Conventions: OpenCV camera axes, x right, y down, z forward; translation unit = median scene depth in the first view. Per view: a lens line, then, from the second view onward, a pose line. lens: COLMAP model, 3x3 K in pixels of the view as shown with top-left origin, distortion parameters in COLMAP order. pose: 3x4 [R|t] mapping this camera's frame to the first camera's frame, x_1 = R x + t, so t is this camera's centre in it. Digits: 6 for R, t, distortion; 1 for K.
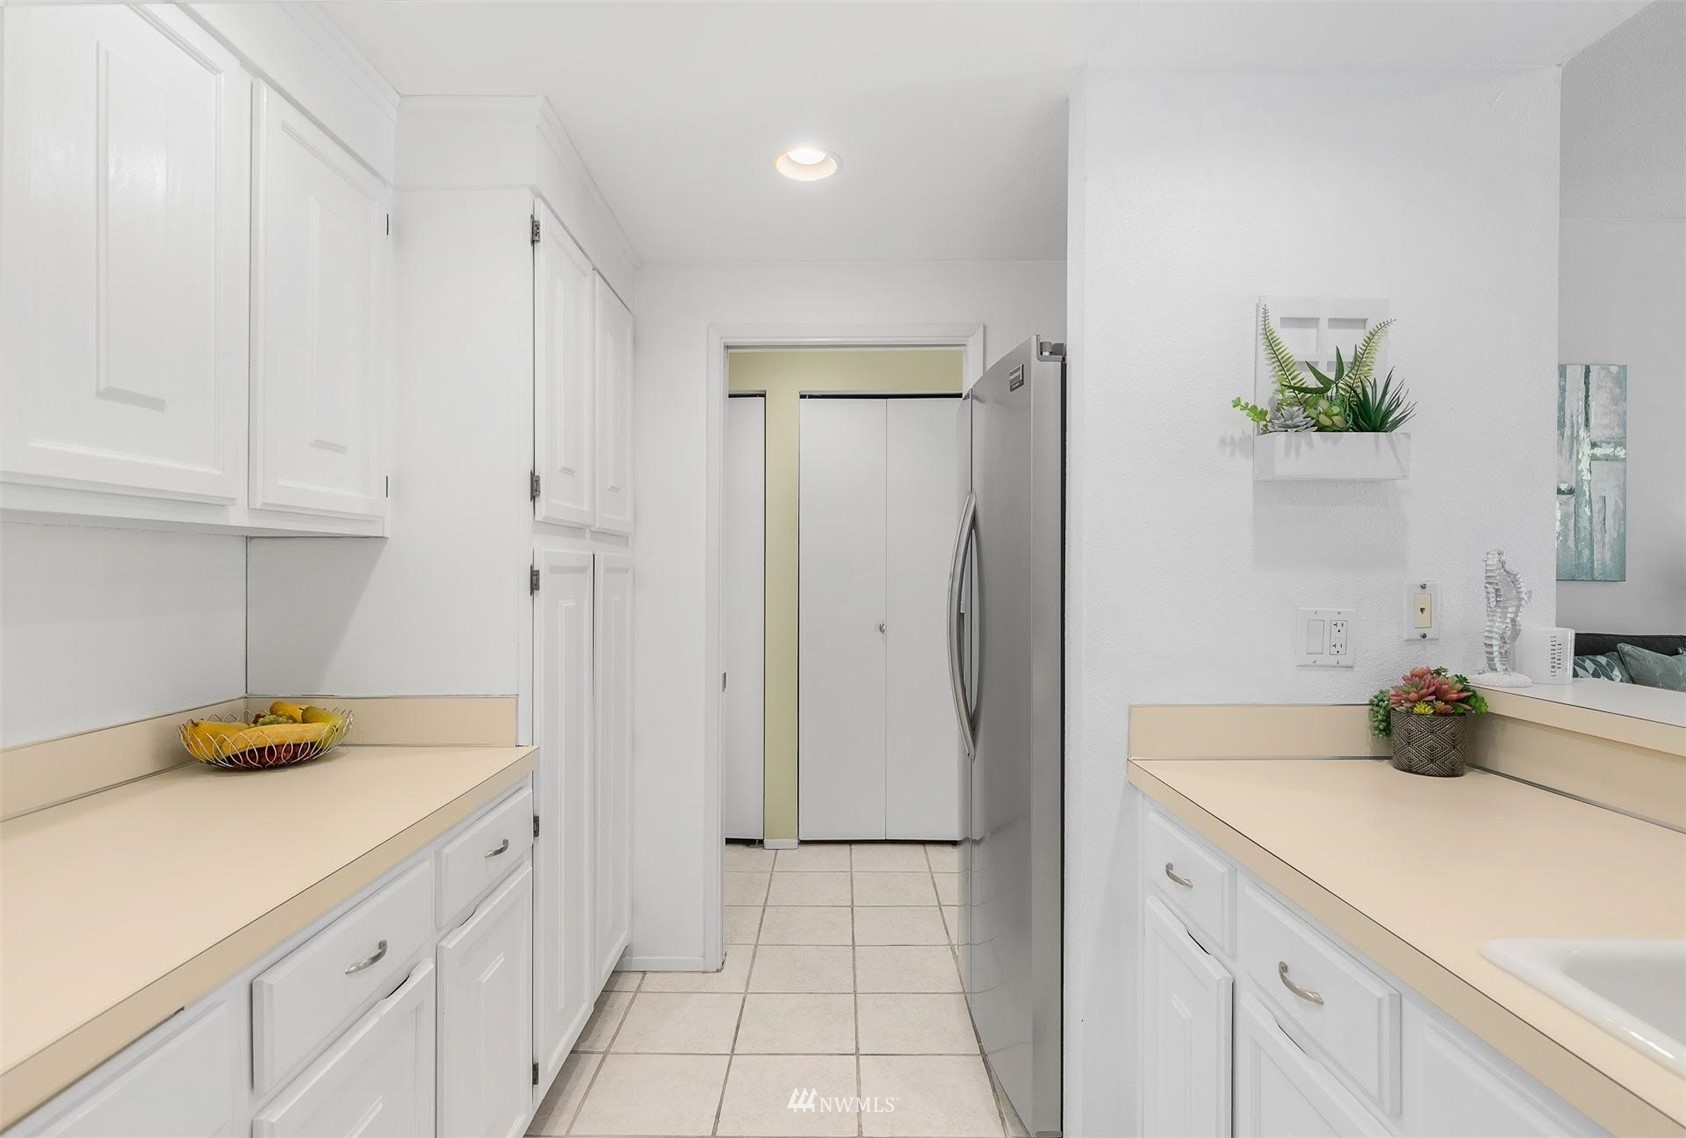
lens RADIAL K [[857.0, 0, 843.0], [0, 857.0, 569.0], [0, 0, 1]] dist [0.001087, -0.001698]
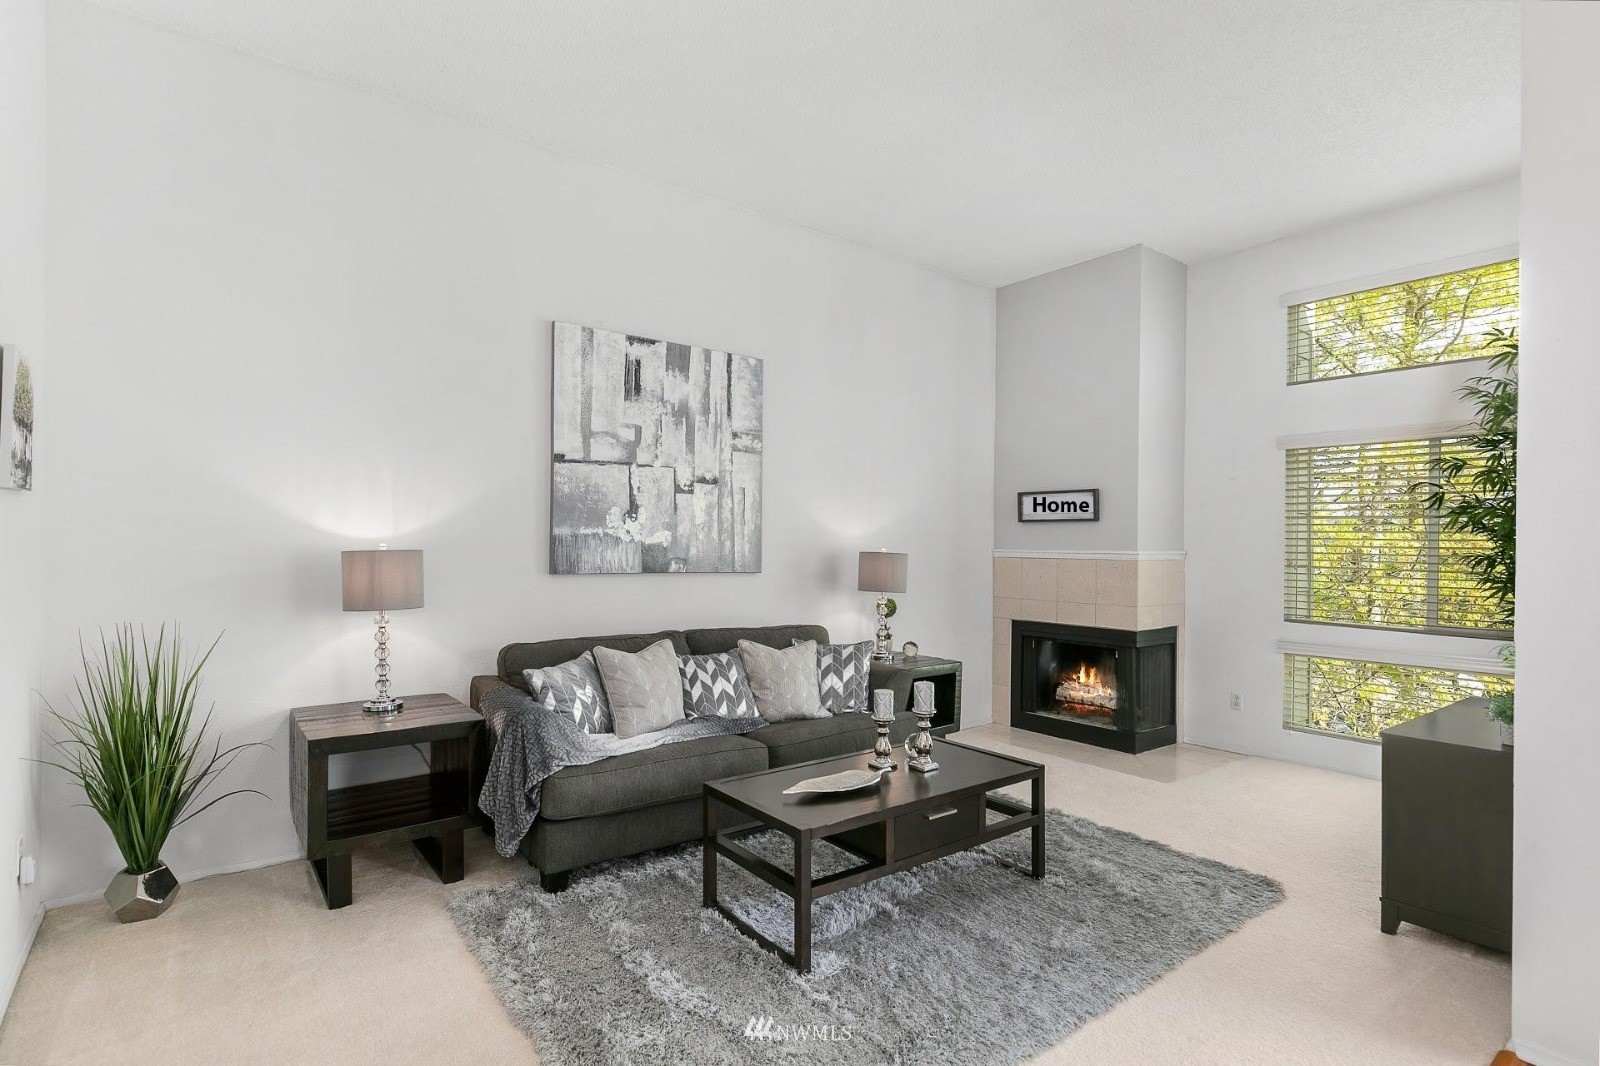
lens RADIAL K [[790.6, 0, 800.9], [0, 790.6, 547.0], [0, 0, 1]] dist [0.000272, -0.000716]
pose [[0.800011, 0.000979, 0.599985, 1.059417], [-0.005835, 0.999964, 0.006149, -0.059909], [-0.599957, -0.008421, 0.799988, 0.607688]]
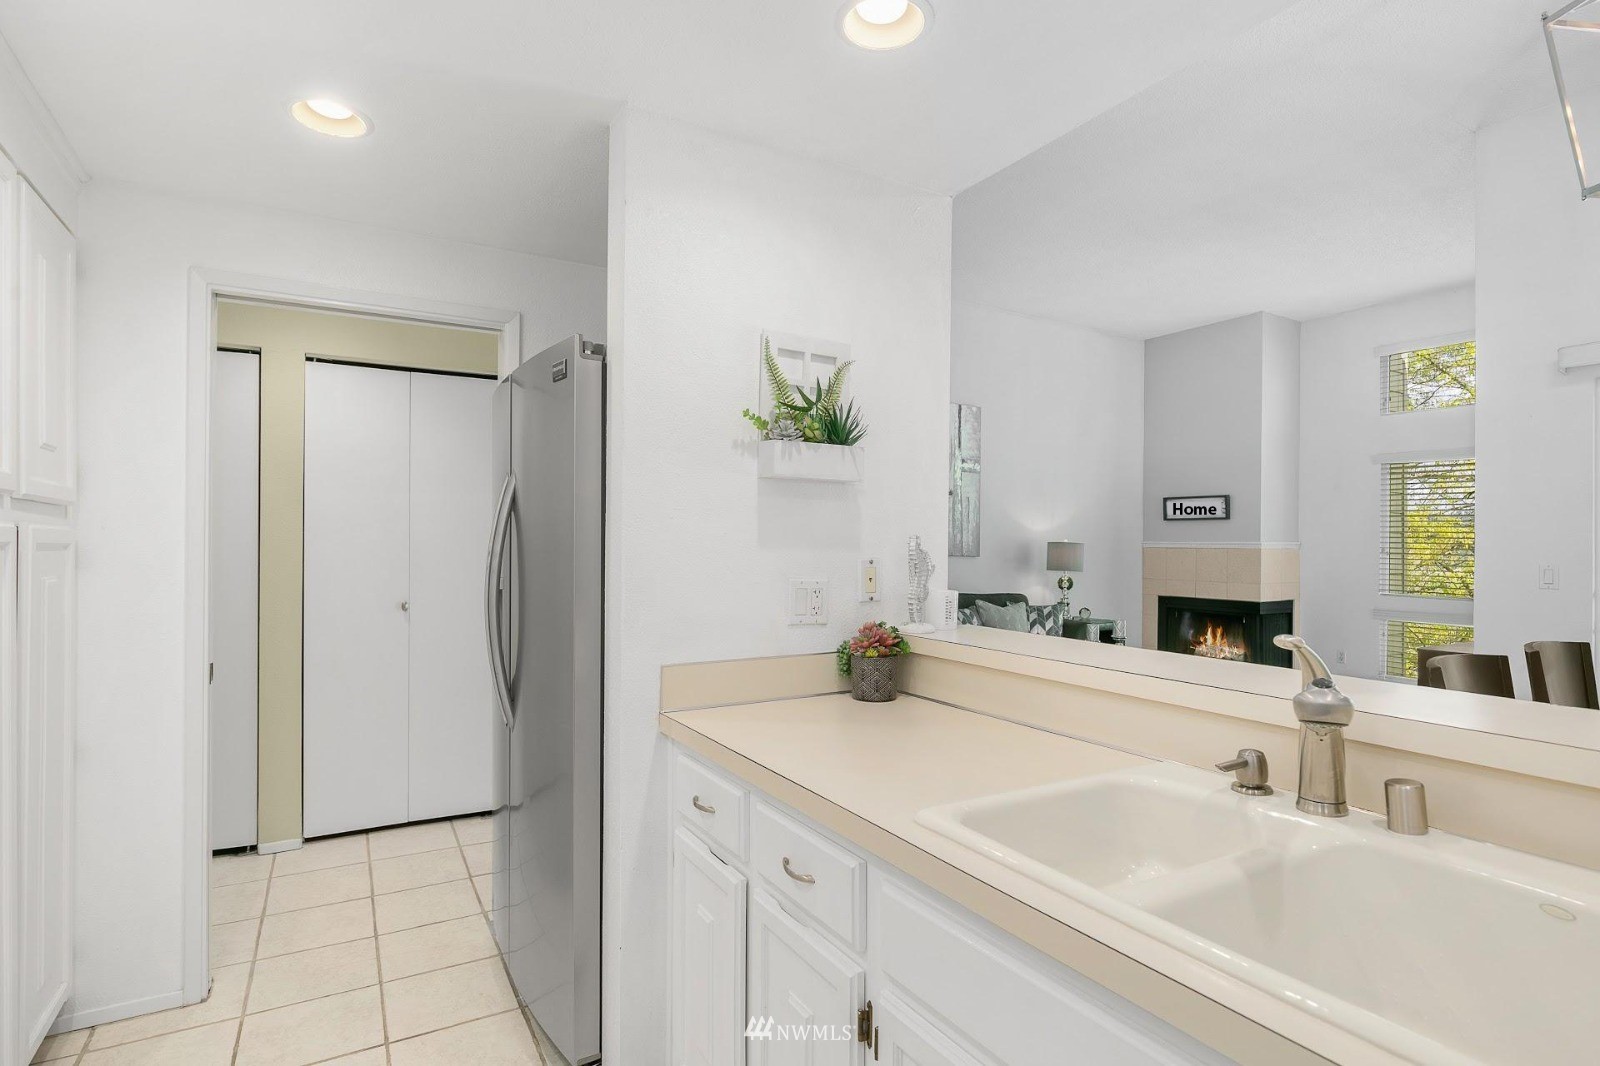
lens RADIAL K [[790.6, 0, 800.9], [0, 790.6, 547.0], [0, 0, 1]] dist [0.000272, -0.000716]
pose [[0.867627, 0.003766, 0.497202, -0.028899], [-0.004525, 0.999990, 0.000323, -0.002411], [-0.497195, -0.002530, 0.867635, -0.017379]]
